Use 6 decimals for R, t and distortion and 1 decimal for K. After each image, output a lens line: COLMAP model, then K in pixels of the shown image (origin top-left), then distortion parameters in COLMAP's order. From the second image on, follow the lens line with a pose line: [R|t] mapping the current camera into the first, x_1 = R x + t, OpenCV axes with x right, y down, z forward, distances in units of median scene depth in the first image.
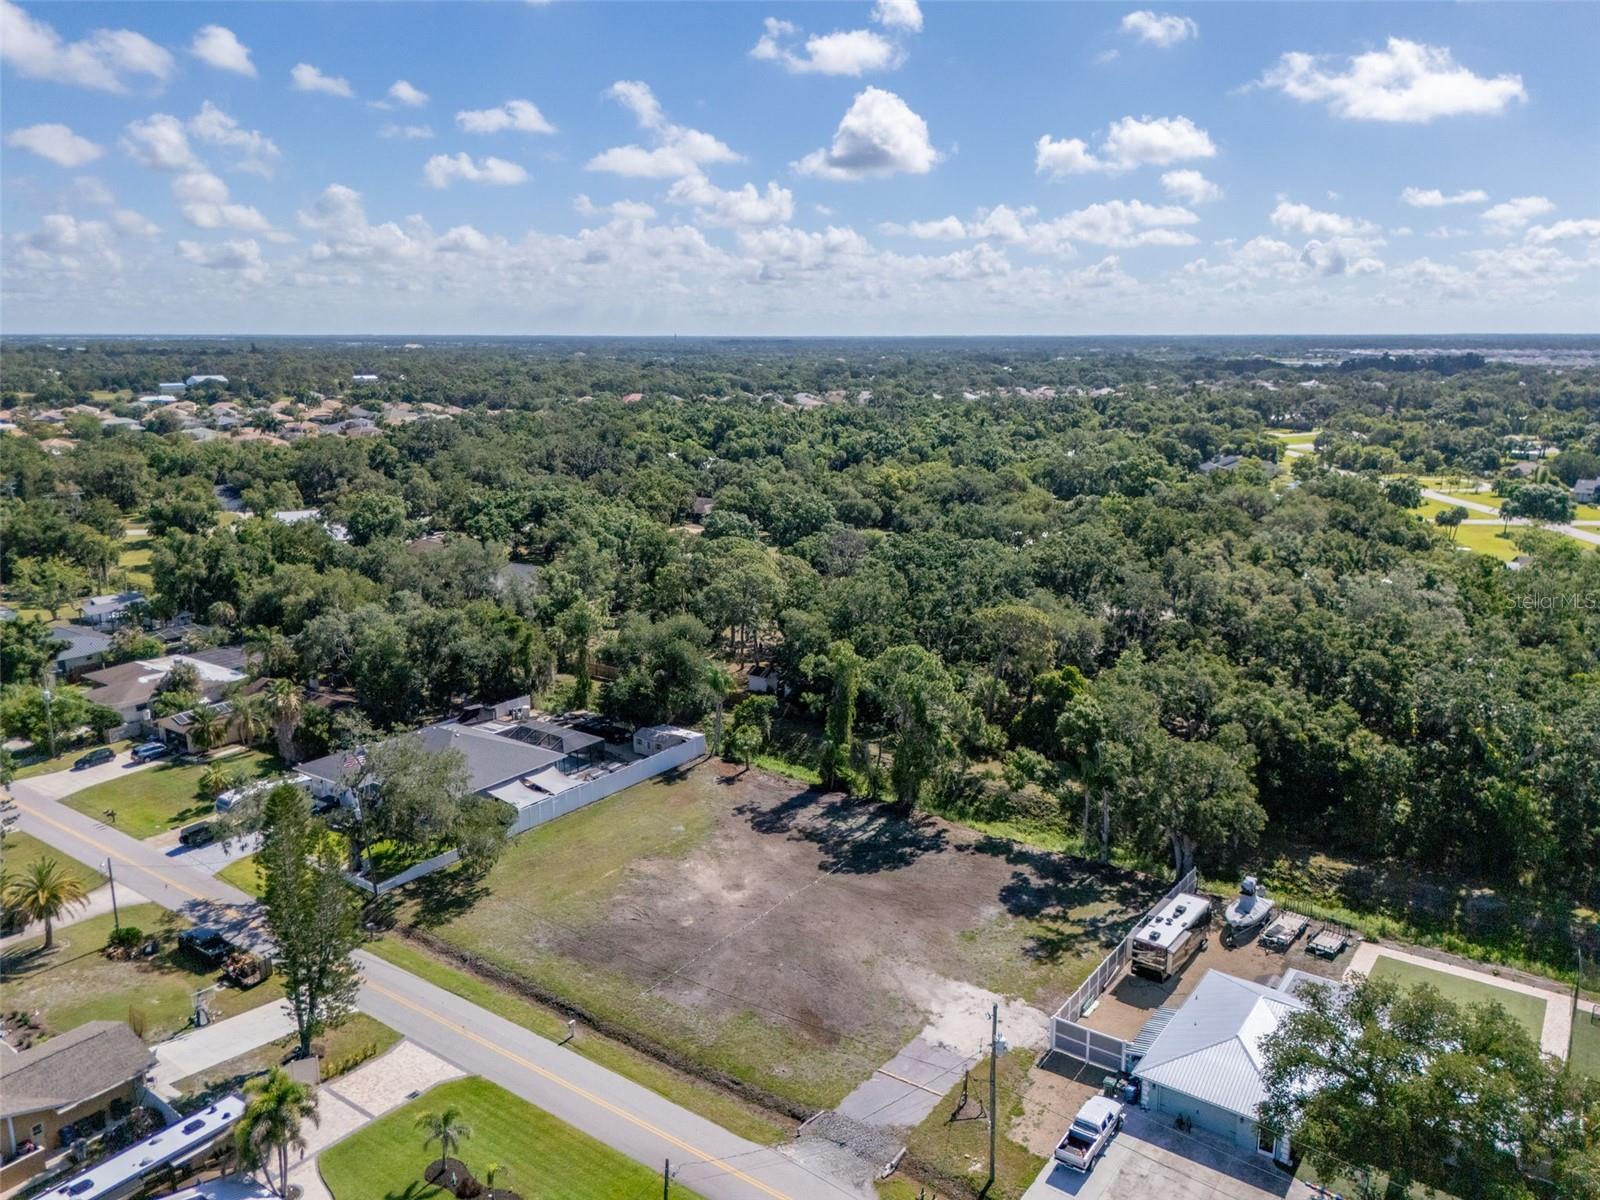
lens RADIAL K [[1183.3, 0, 801.8], [0, 1183.3, 611.4], [0, 0, 1]] dist [0.062159, -0.052858]
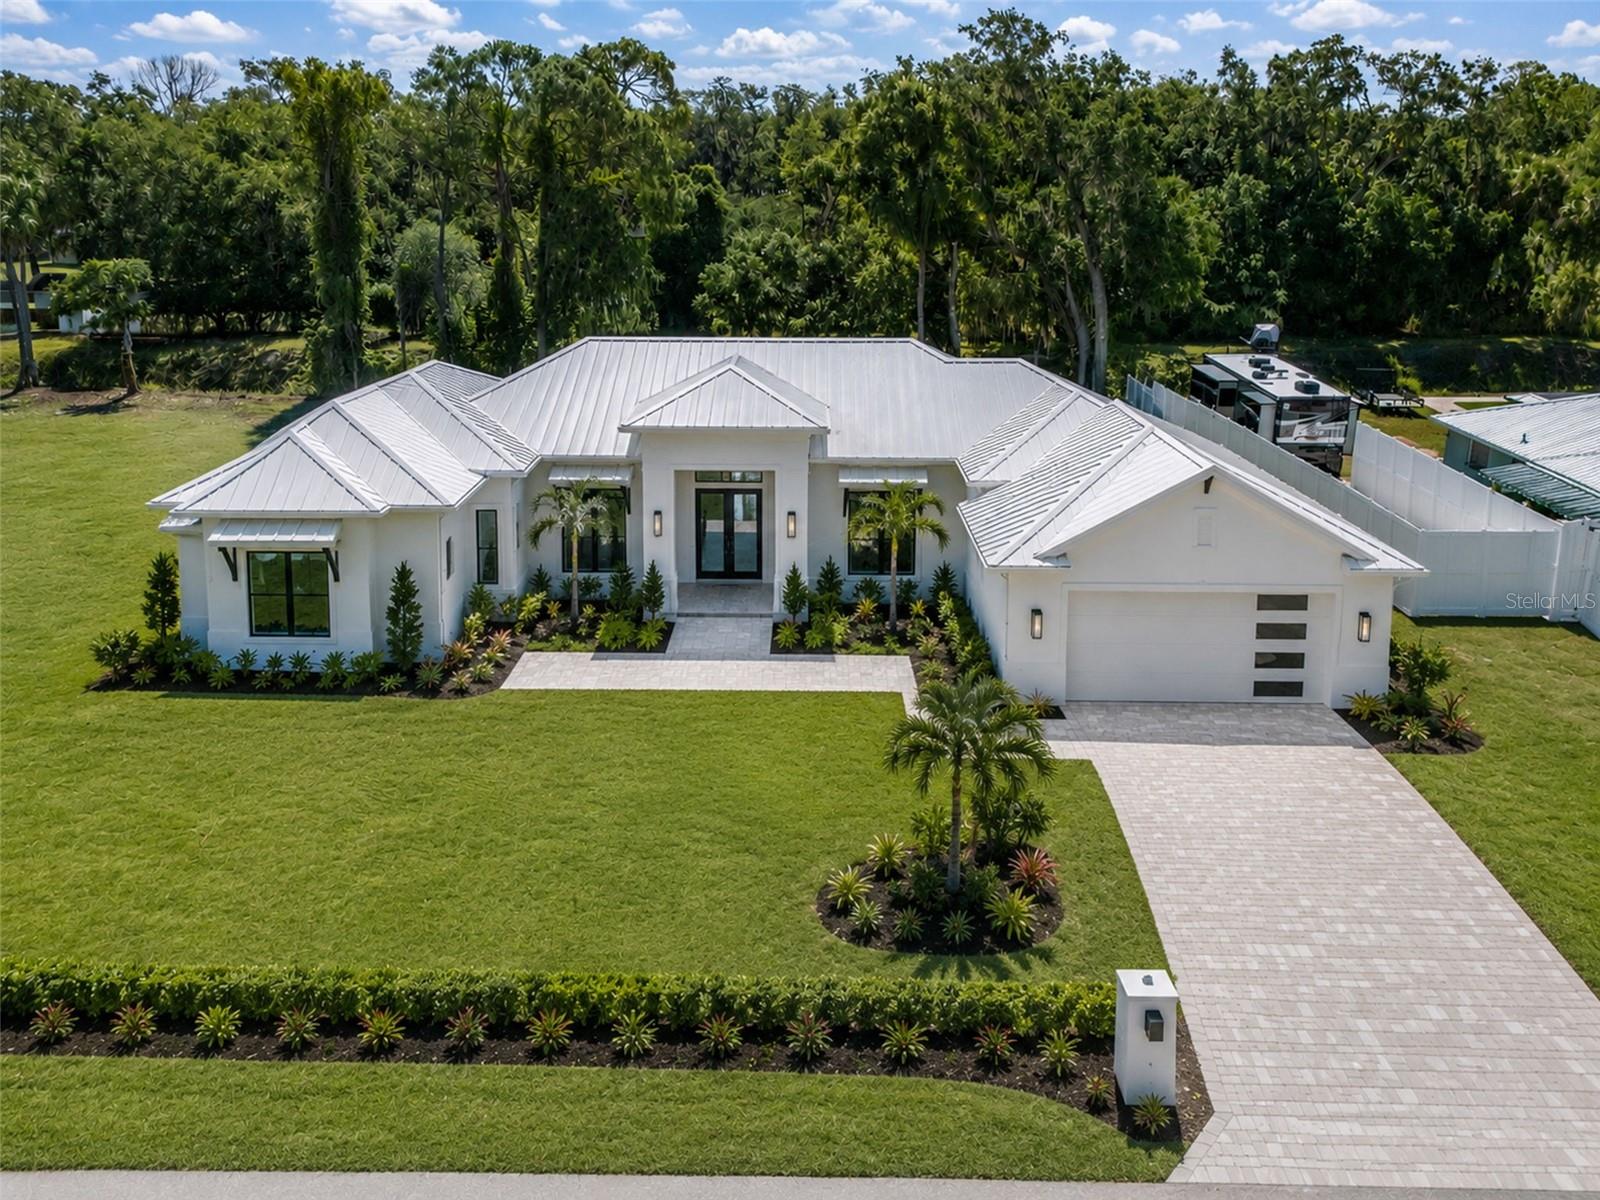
lens RADIAL K [[1183.3, 0, 828.9], [0, 1183.3, 565.2], [0, 0, 1]] dist [0.062159, -0.052858]
pose [[0.801747, -0.201273, 0.562753, -0.118772], [0.135984, 0.978325, 0.156170, 0.187243], [-0.581988, -0.048683, 0.811739, 0.557921]]
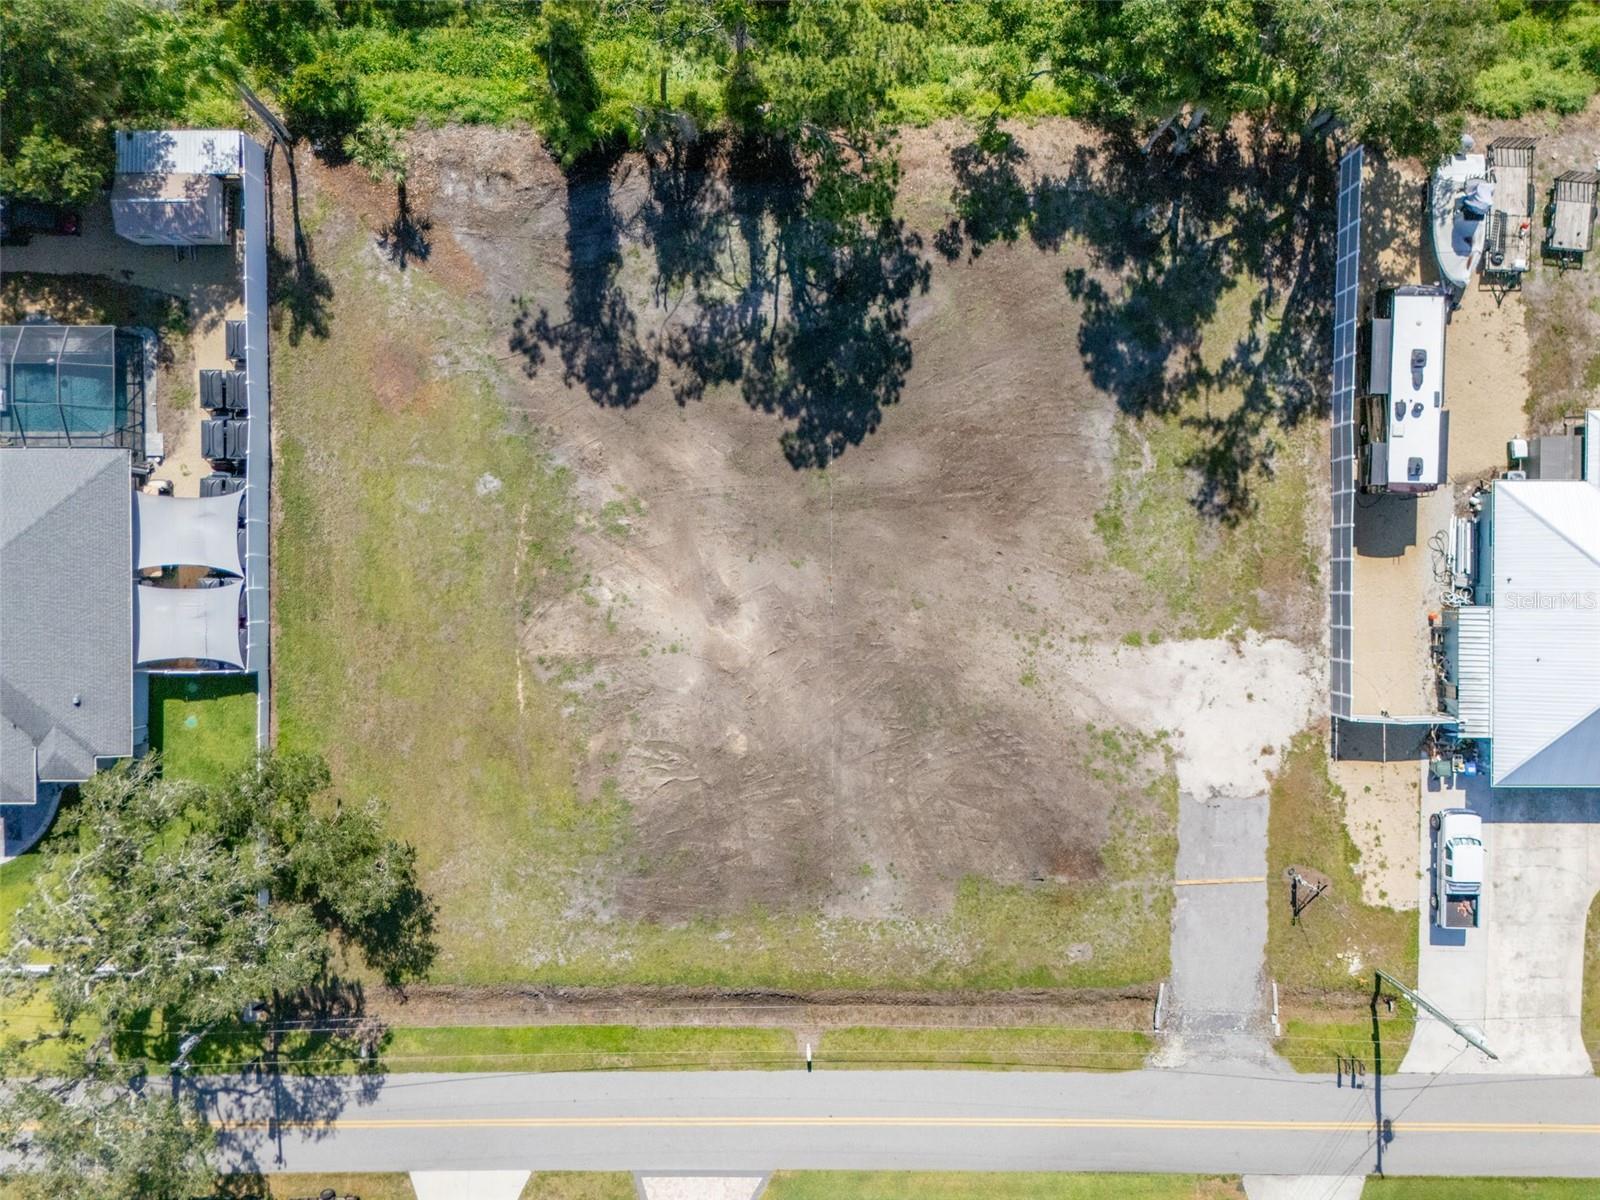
lens RADIAL K [[1183.3, 0, 801.9], [0, 1183.3, 592.6], [0, 0, 1]] dist [0.062159, -0.052858]
pose [[0.810370, -0.585651, -0.017720, -0.007667], [0.147174, 0.174186, 0.973652, -0.324413], [-0.567134, -0.791626, 0.227348, 0.771290]]
